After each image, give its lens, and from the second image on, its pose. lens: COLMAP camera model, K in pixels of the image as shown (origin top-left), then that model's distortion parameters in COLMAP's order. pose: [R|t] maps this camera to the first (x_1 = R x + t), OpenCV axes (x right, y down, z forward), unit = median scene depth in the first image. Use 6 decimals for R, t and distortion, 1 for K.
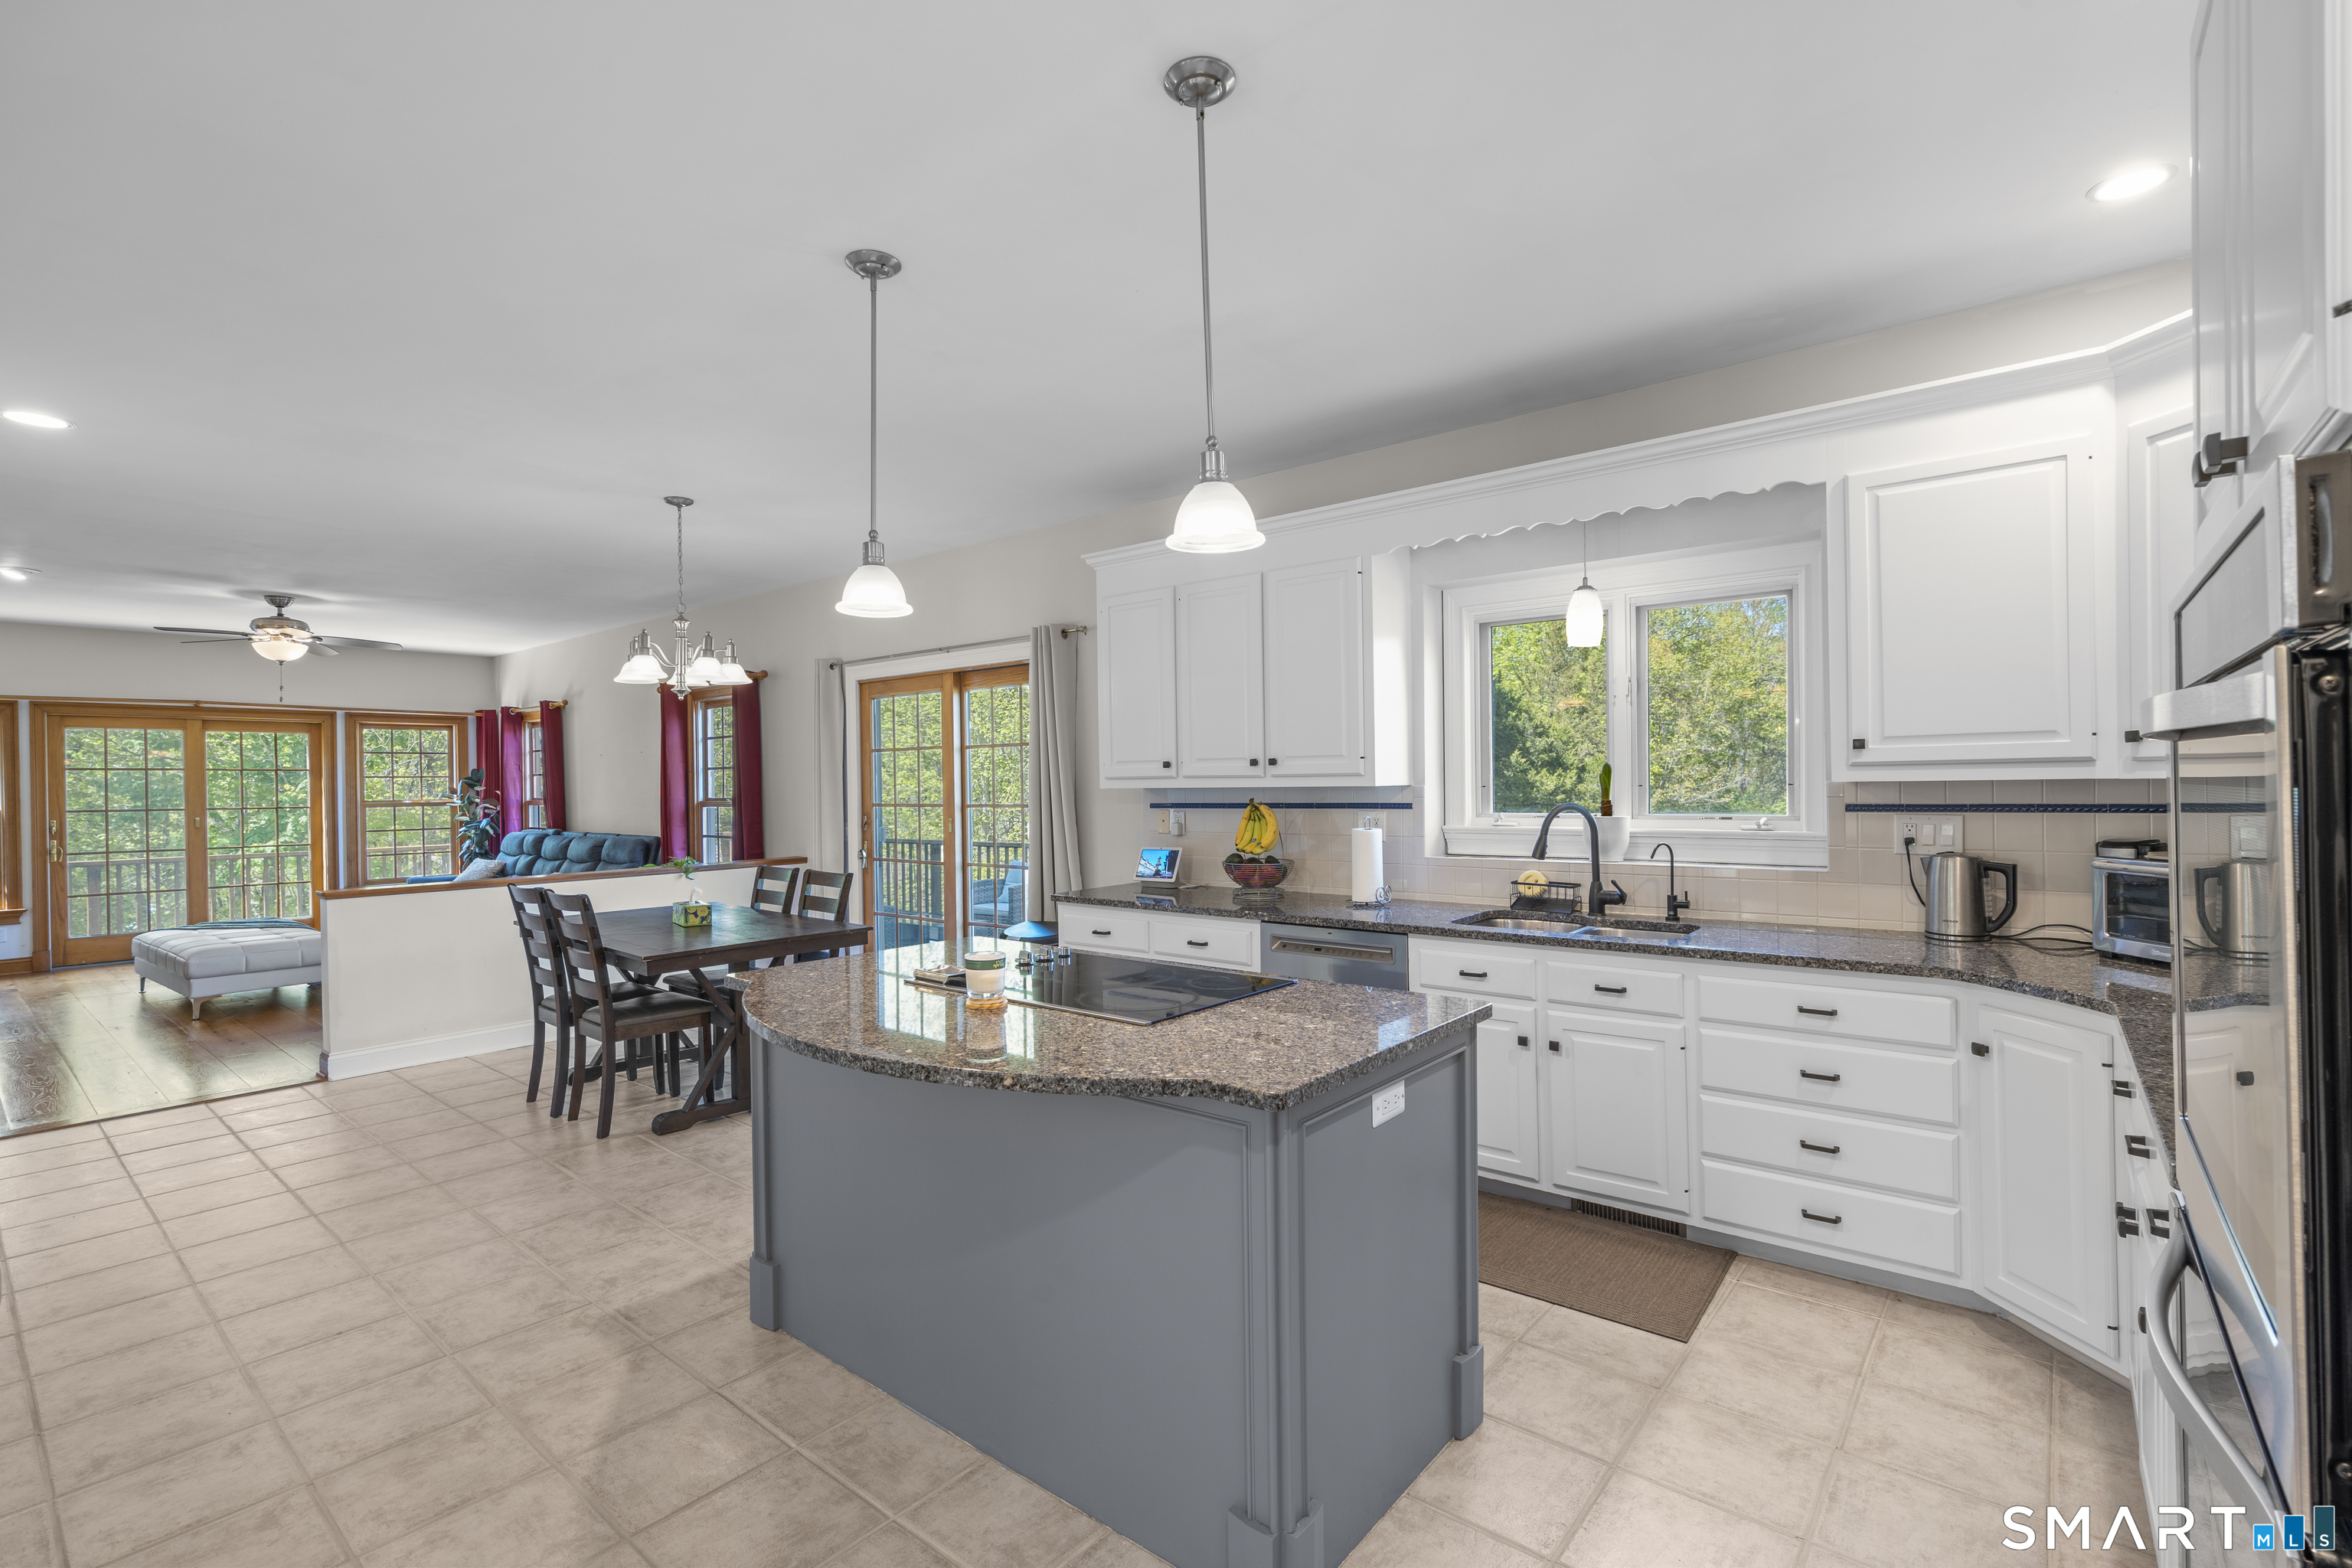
lens RADIAL K [[1054.4, 0, 1175.4], [0, 1054.4, 785.7], [0, 0, 1]] dist [-0.008031, 0.002740]
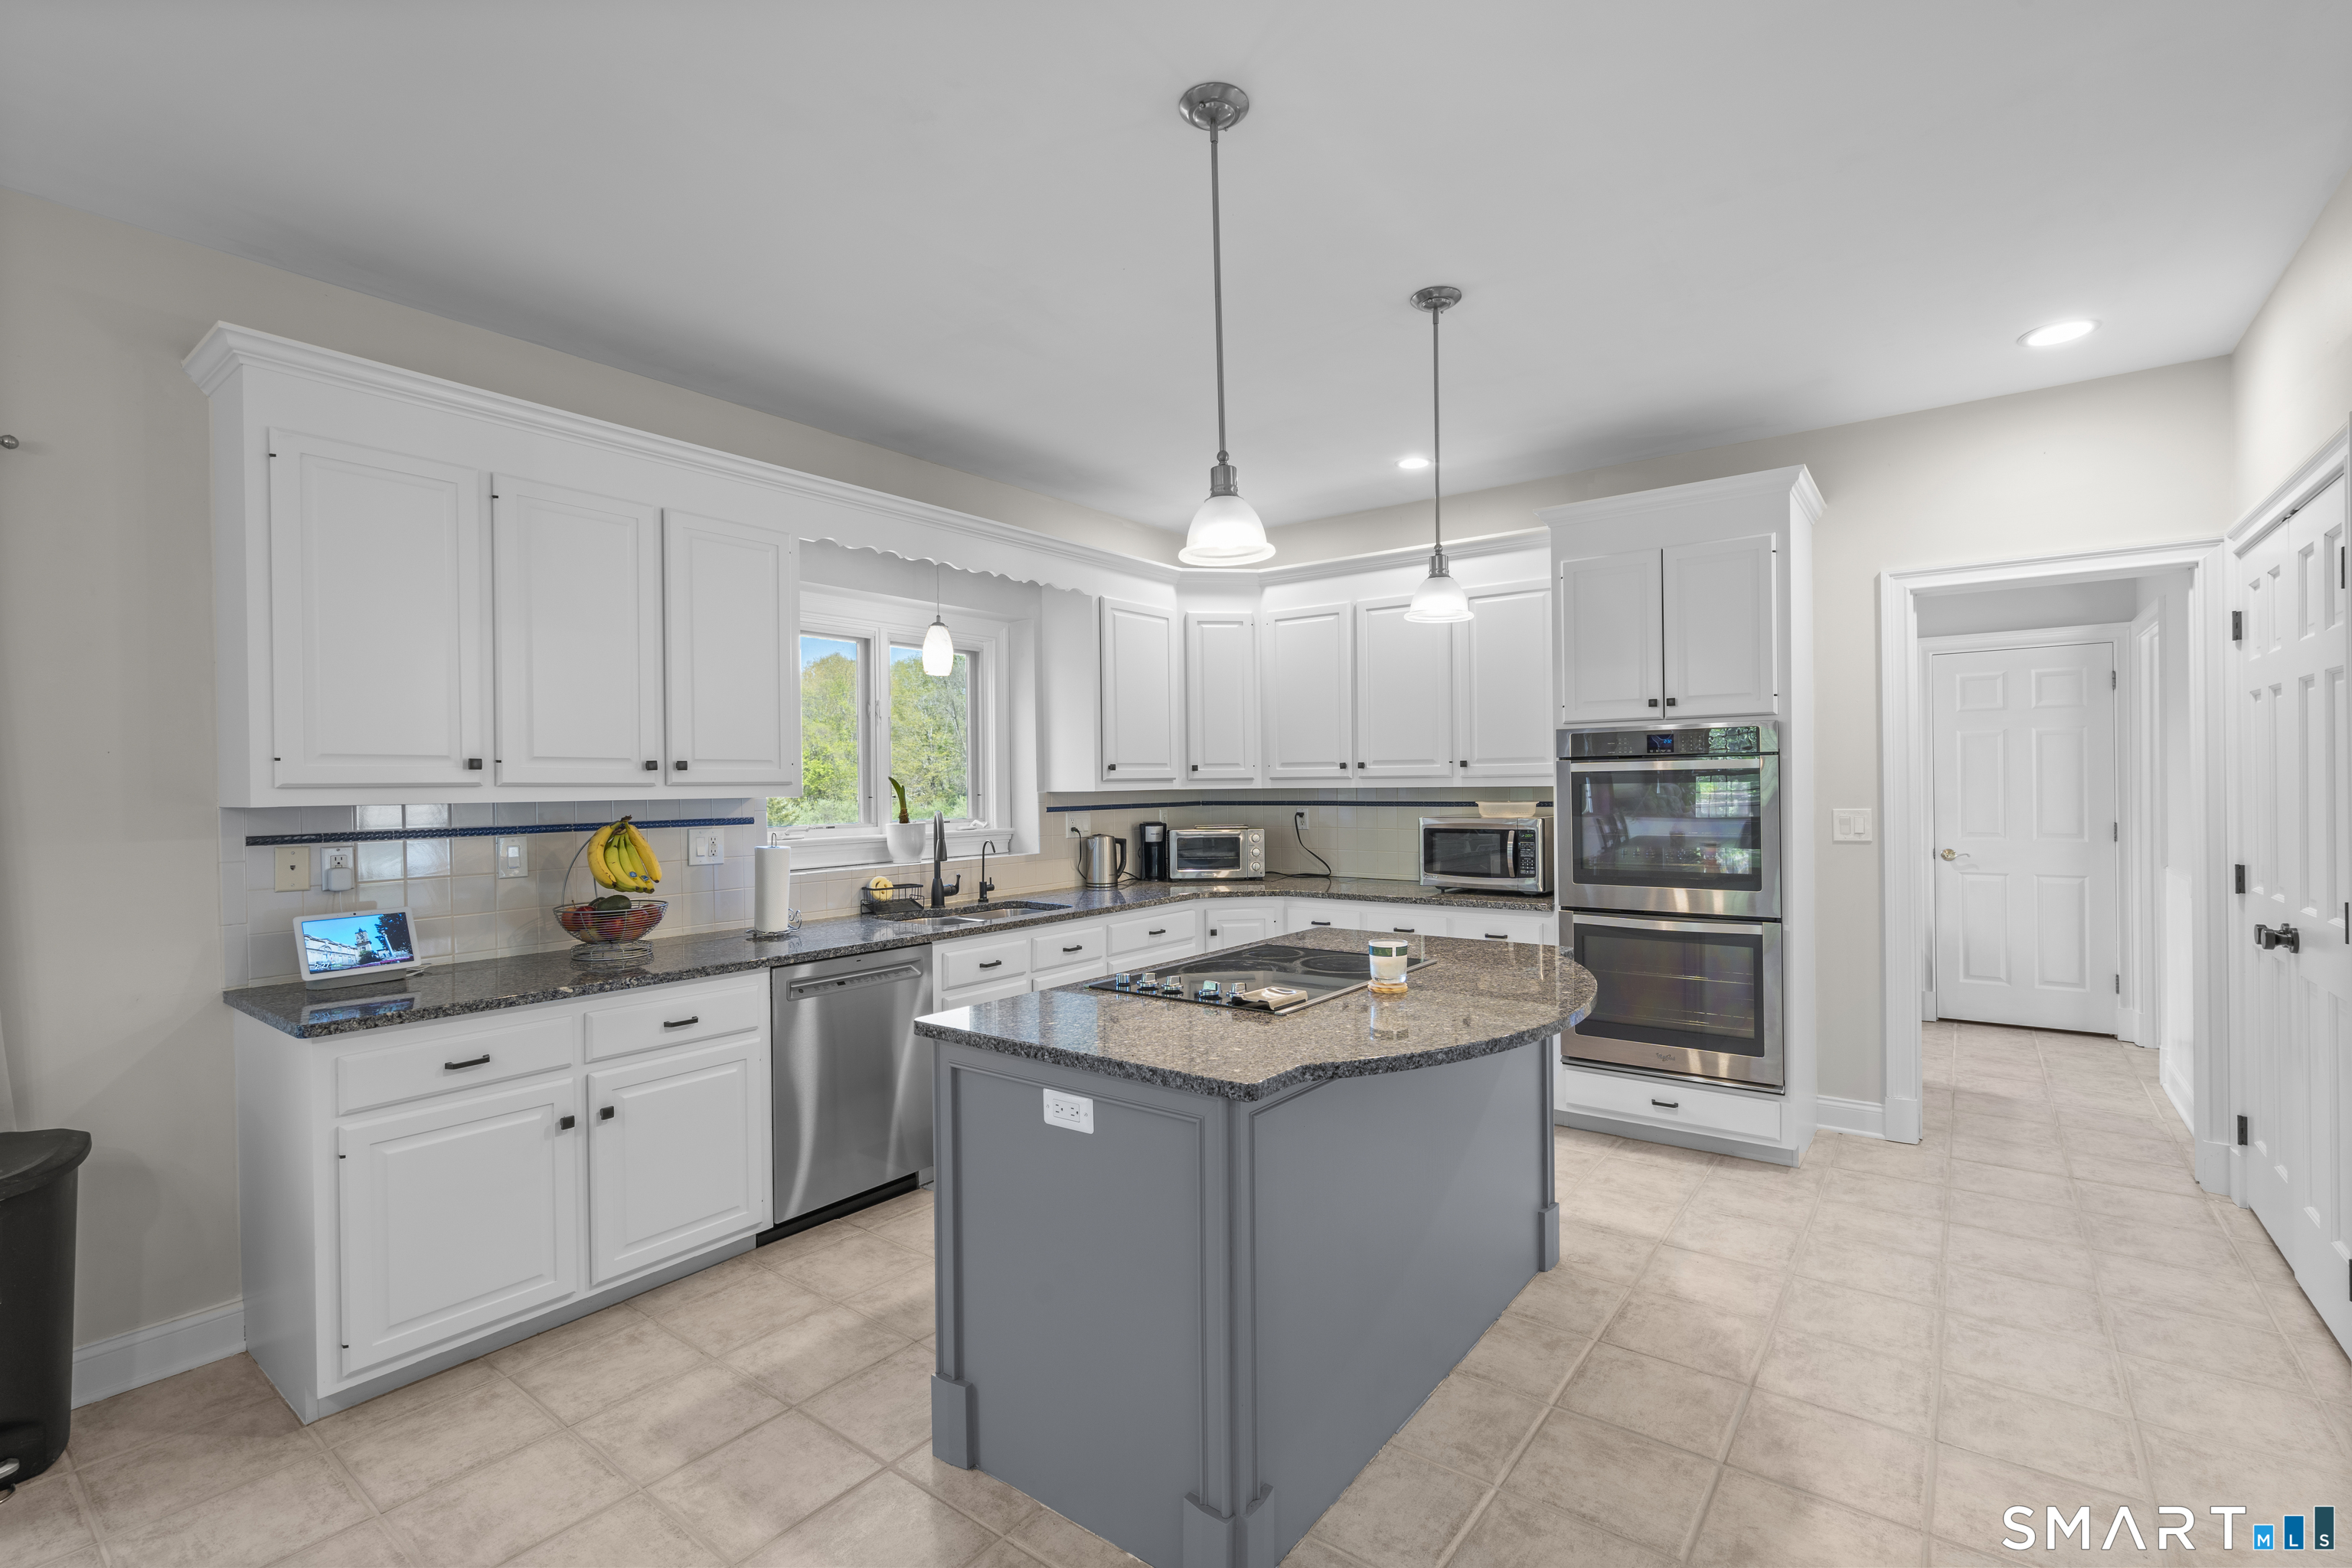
lens RADIAL K [[1054.4, 0, 1174.8], [0, 1054.4, 789.4], [0, 0, 1]] dist [-0.008031, 0.002740]
pose [[-0.037612, 0.009175, 0.999250, -0.572924], [0.016444, 0.999828, -0.008562, 0.005554], [-0.999157, 0.016110, -0.037756, 0.582510]]
